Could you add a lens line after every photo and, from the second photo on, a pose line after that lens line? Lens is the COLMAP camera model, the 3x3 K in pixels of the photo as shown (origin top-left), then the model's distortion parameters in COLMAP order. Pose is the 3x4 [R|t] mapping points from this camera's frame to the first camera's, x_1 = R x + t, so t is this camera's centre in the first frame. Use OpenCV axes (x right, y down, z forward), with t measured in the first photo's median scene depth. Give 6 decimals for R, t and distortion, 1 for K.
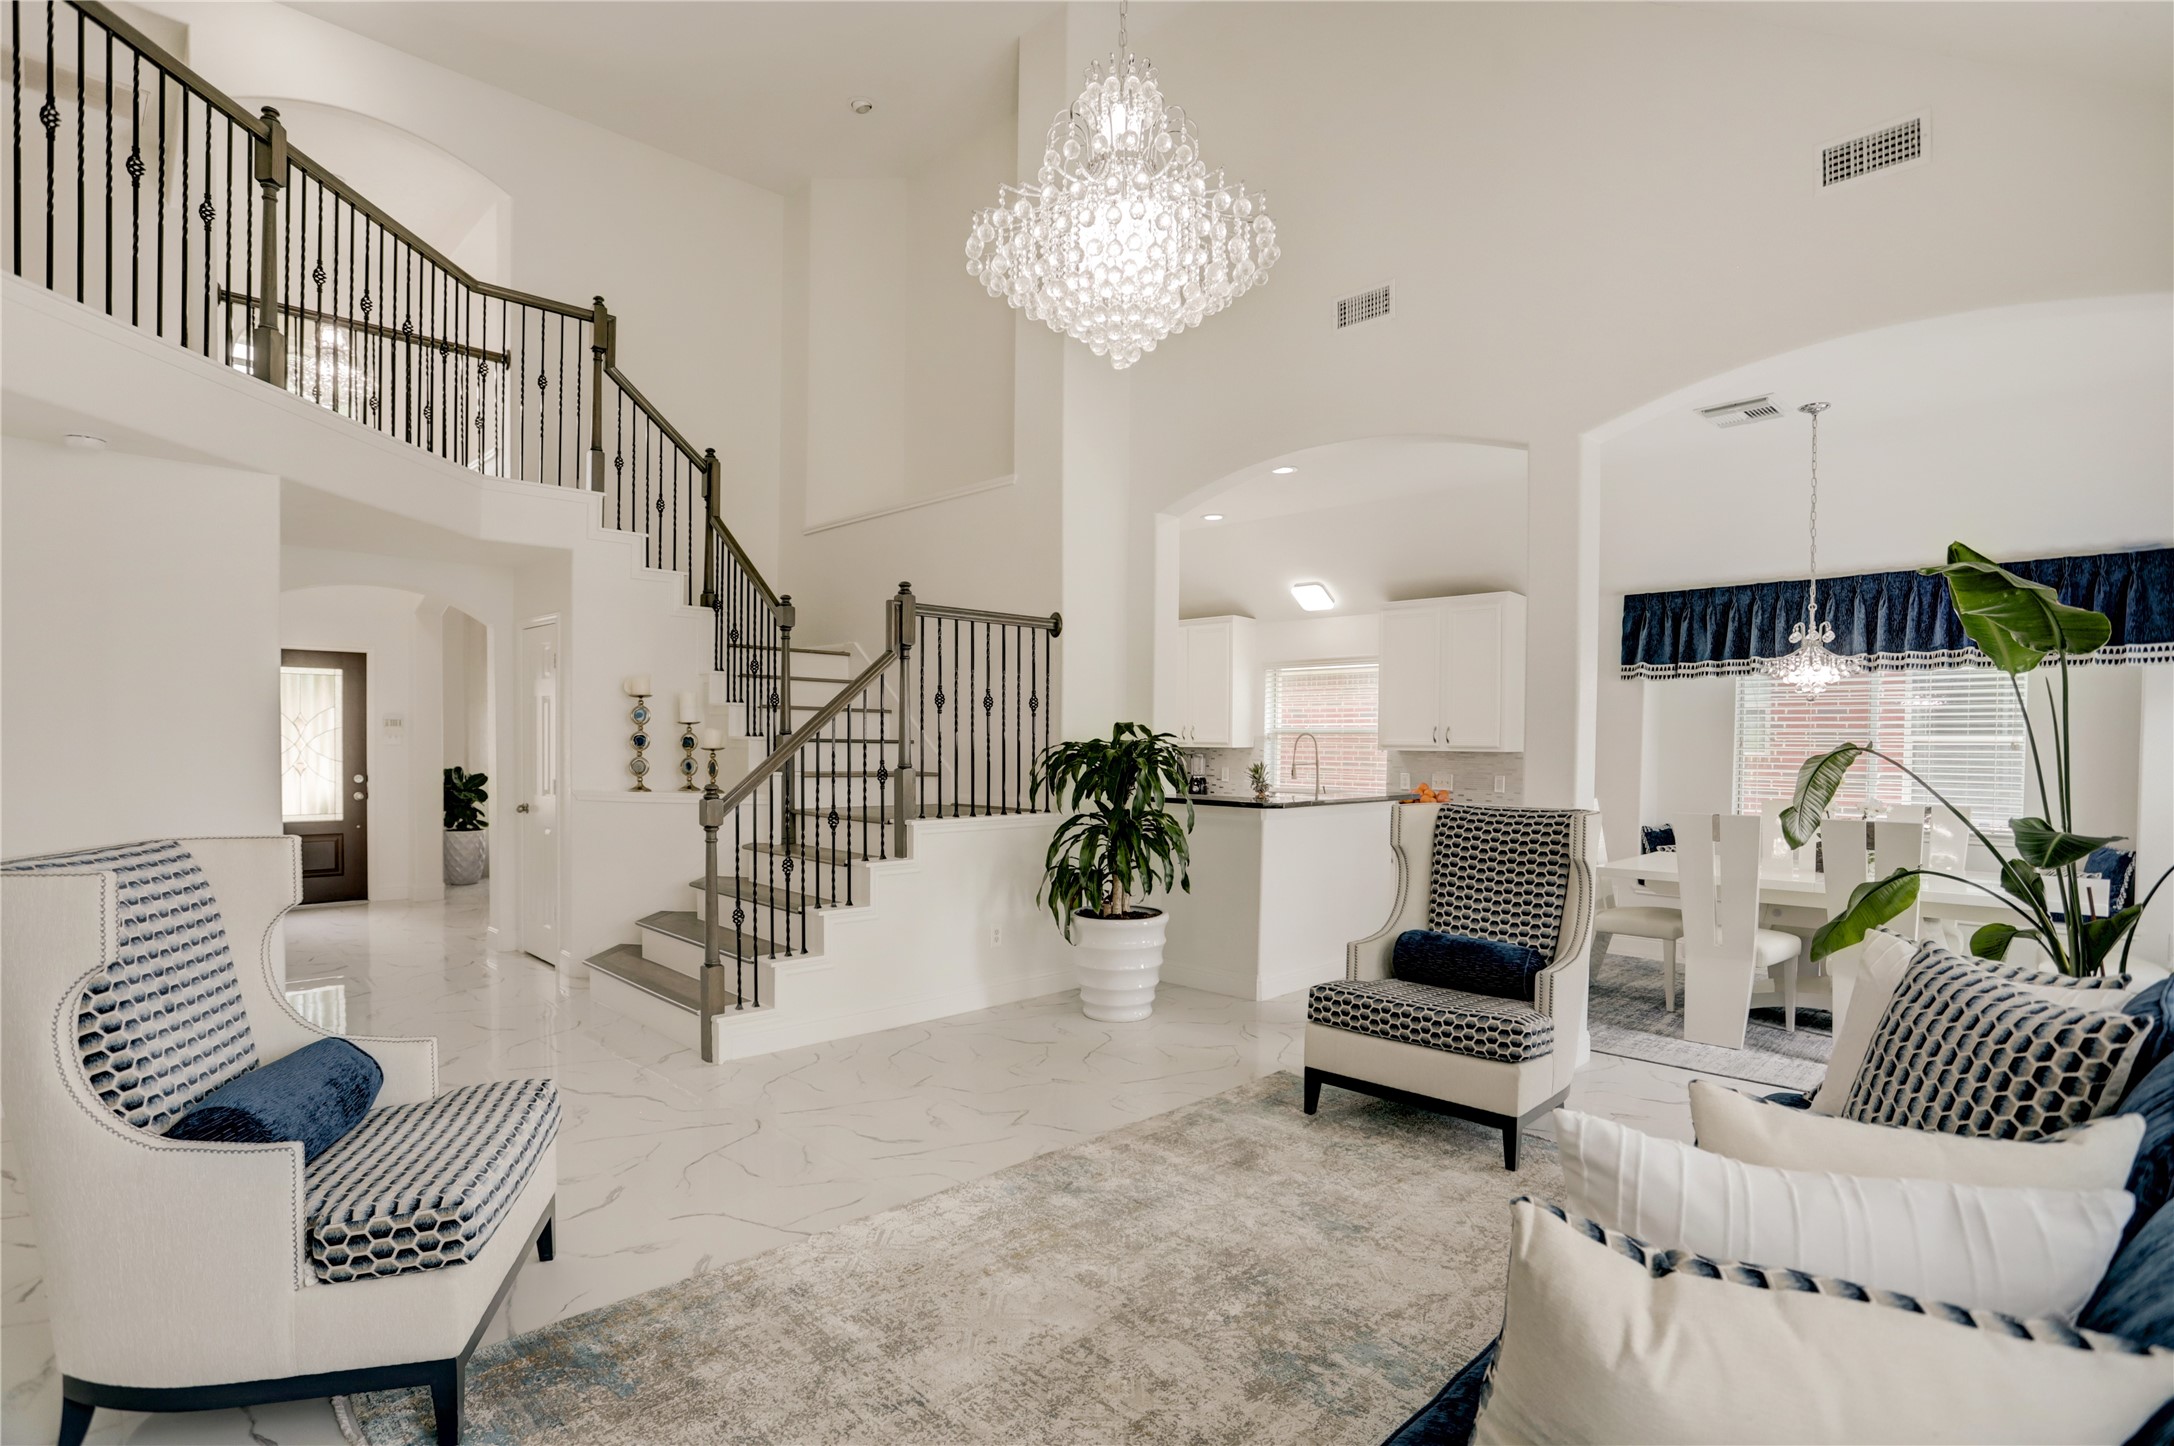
lens RADIAL K [[1076.0, 0, 1054.5], [0, 1076.0, 751.9], [0, 0, 1]] dist [-0.025446, -0.000111]
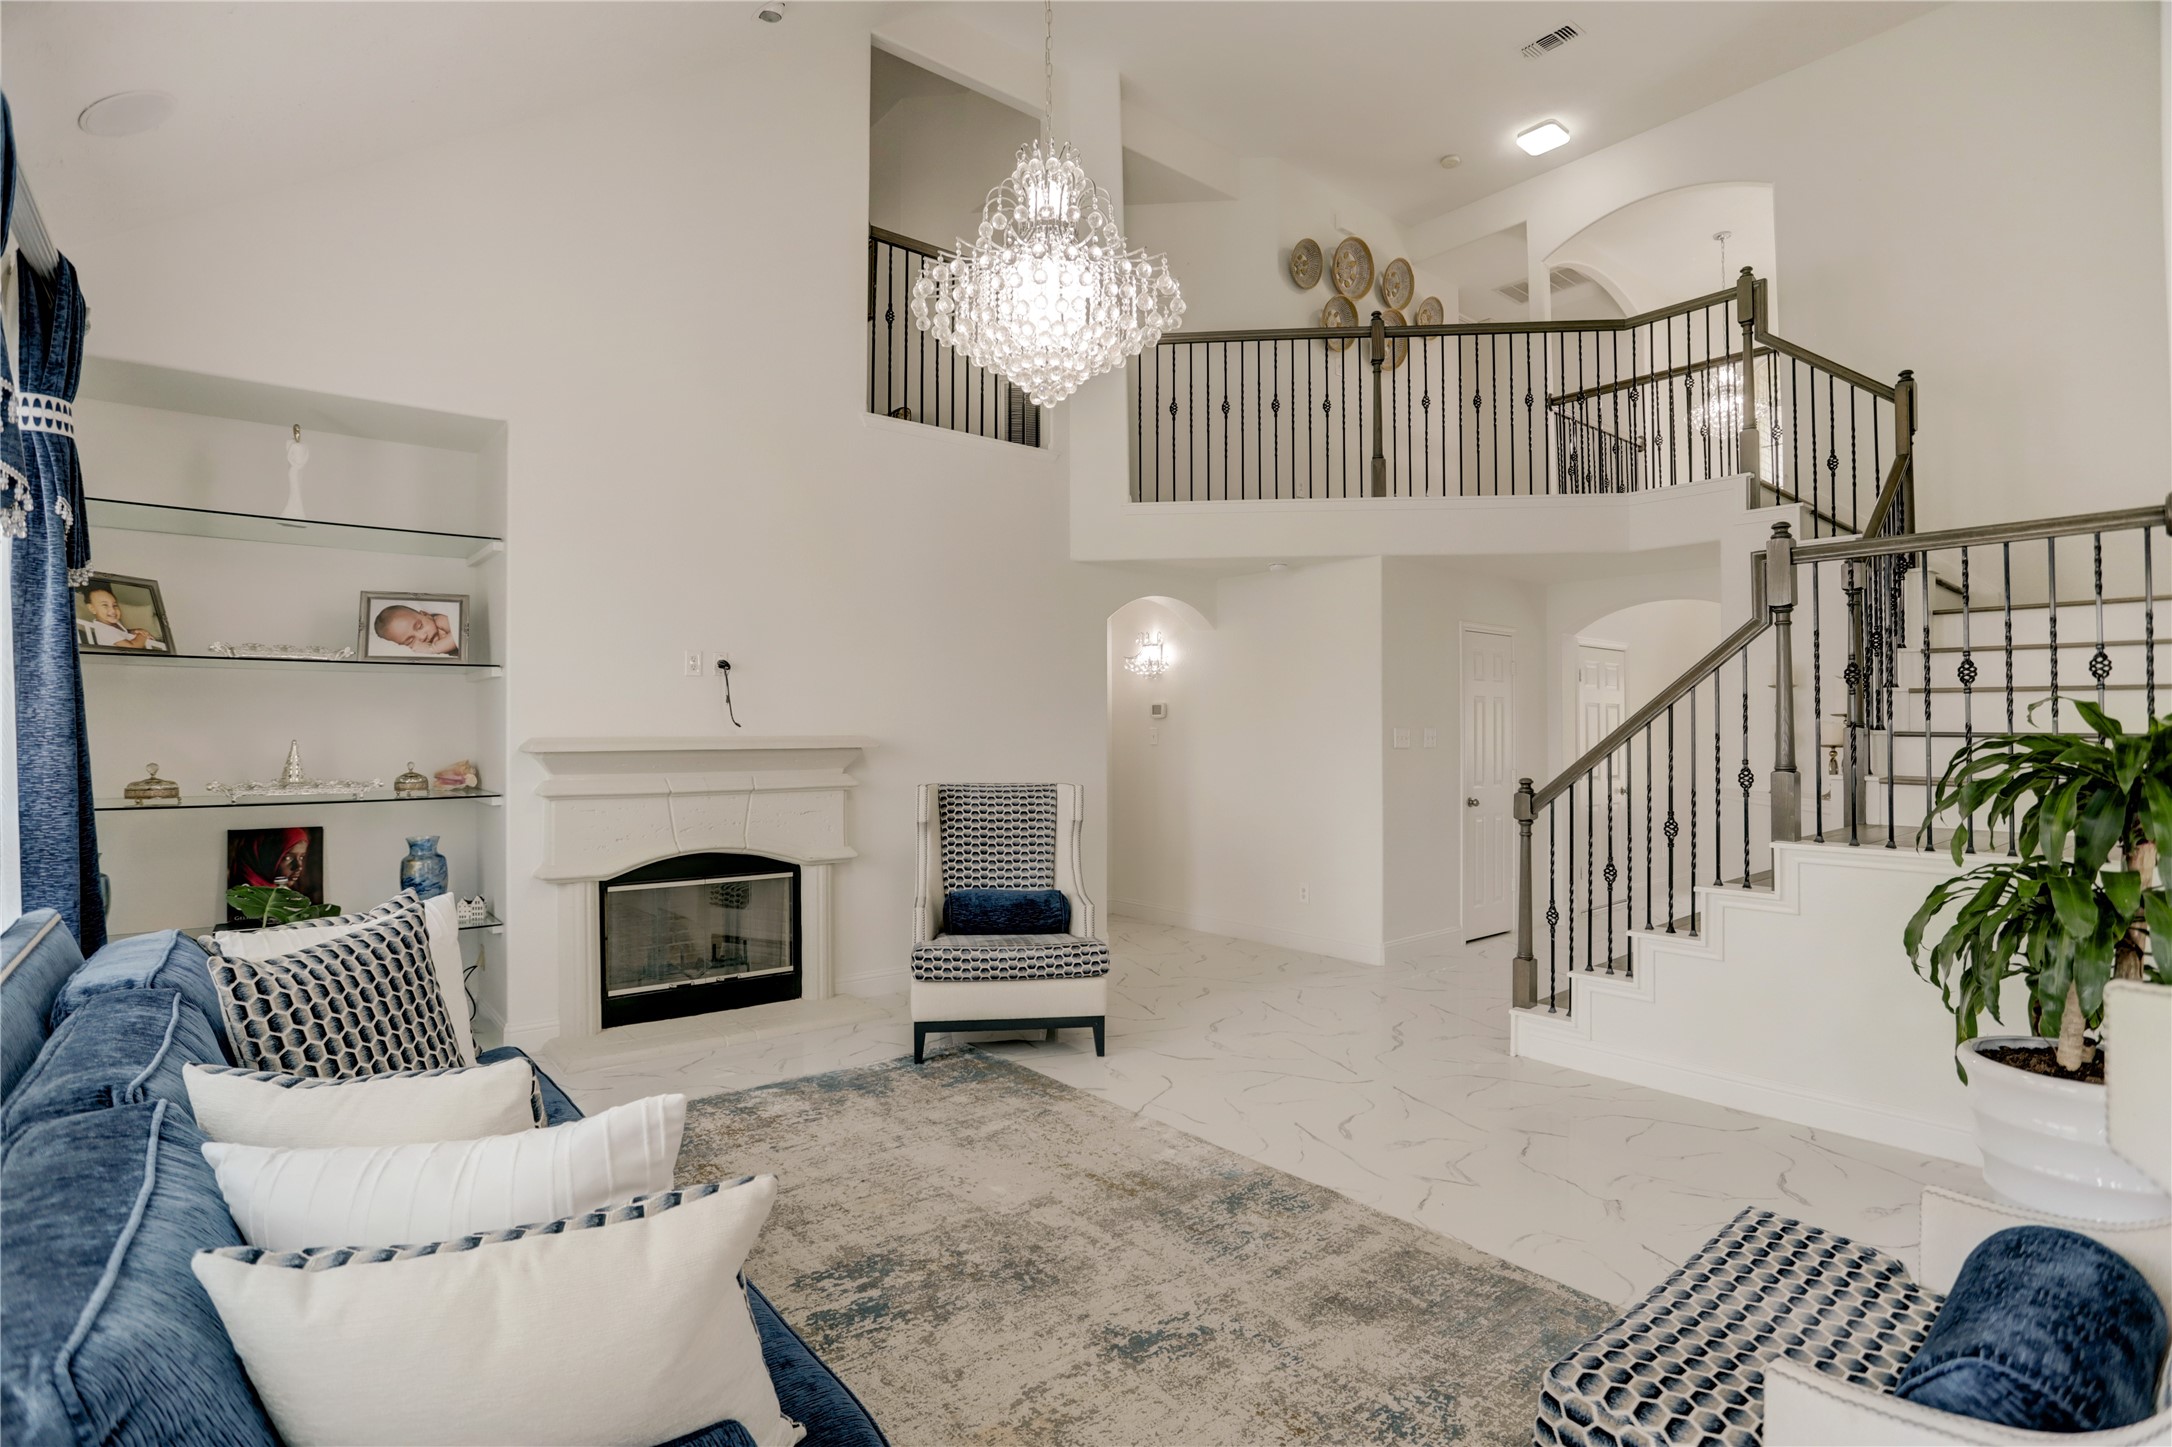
lens RADIAL K [[1058.2, 0, 1079.3], [0, 1058.2, 734.1], [0, 0, 1]] dist [-0.087751, 0.033899]
pose [[-0.102434, -0.007631, -0.994711, 0.541359], [-0.013257, 0.999892, -0.006305, 0.000734], [0.994652, 0.012541, -0.102524, 0.527684]]
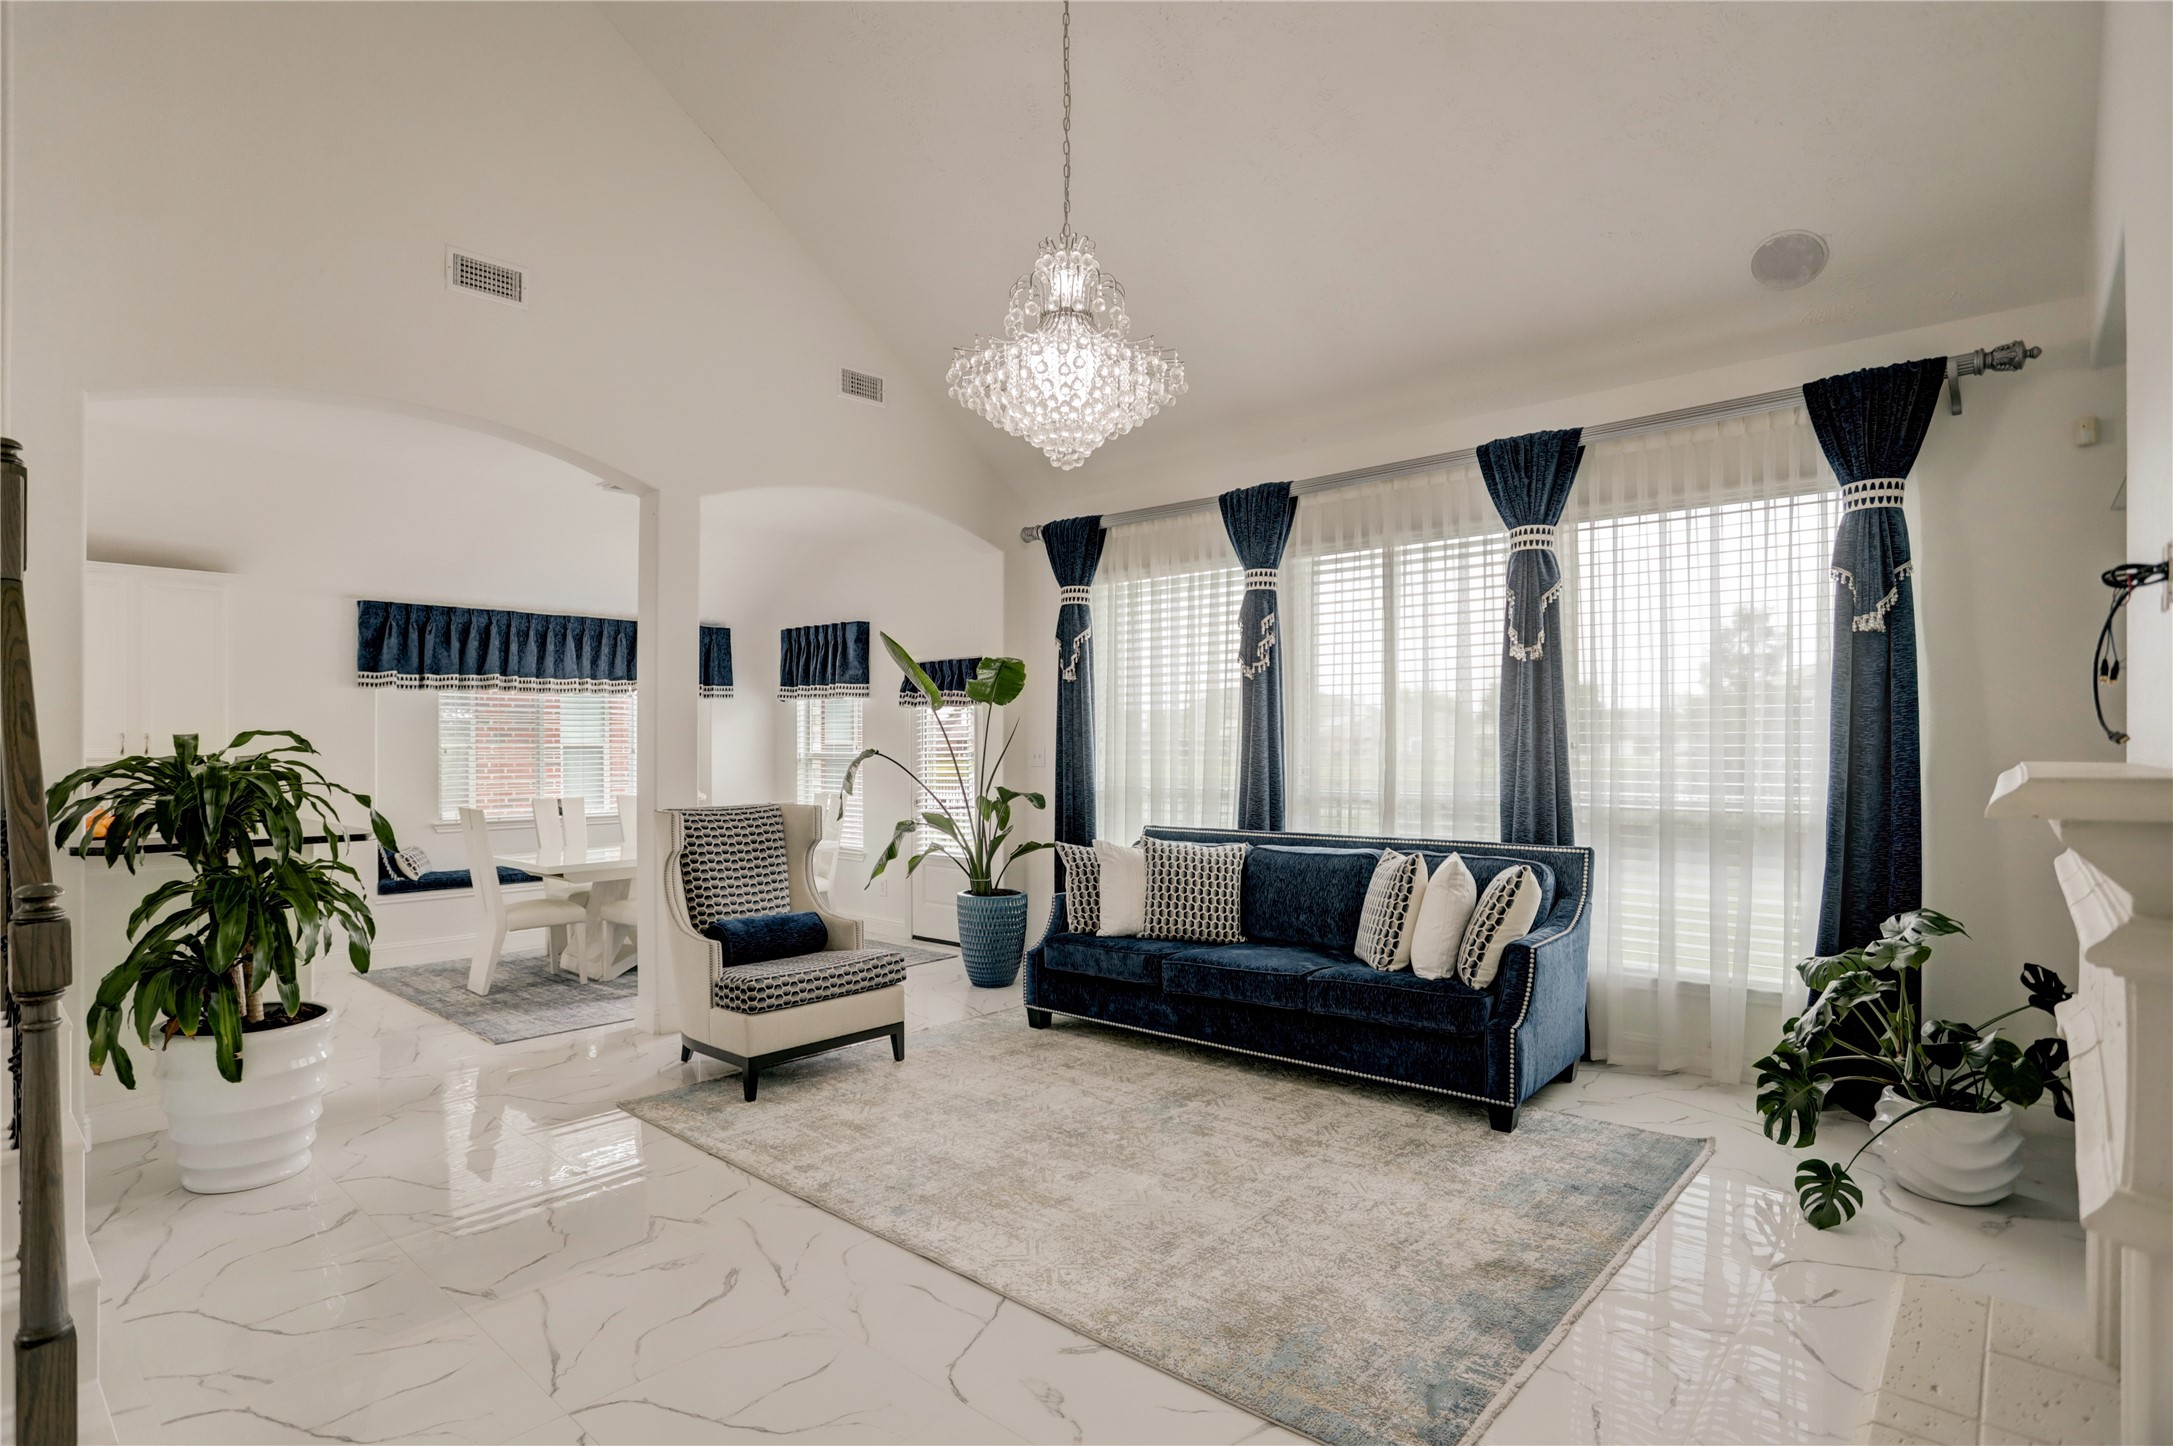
lens RADIAL K [[1075.5, 0, 1054.0], [0, 1075.5, 751.9], [0, 0, 1]] dist [-0.025446, -0.000111]
pose [[-0.035583, -0.012228, 0.999292, -0.567143], [0.013413, 0.999829, 0.012712, -0.014260], [-0.999277, 0.013856, -0.035413, 0.491667]]
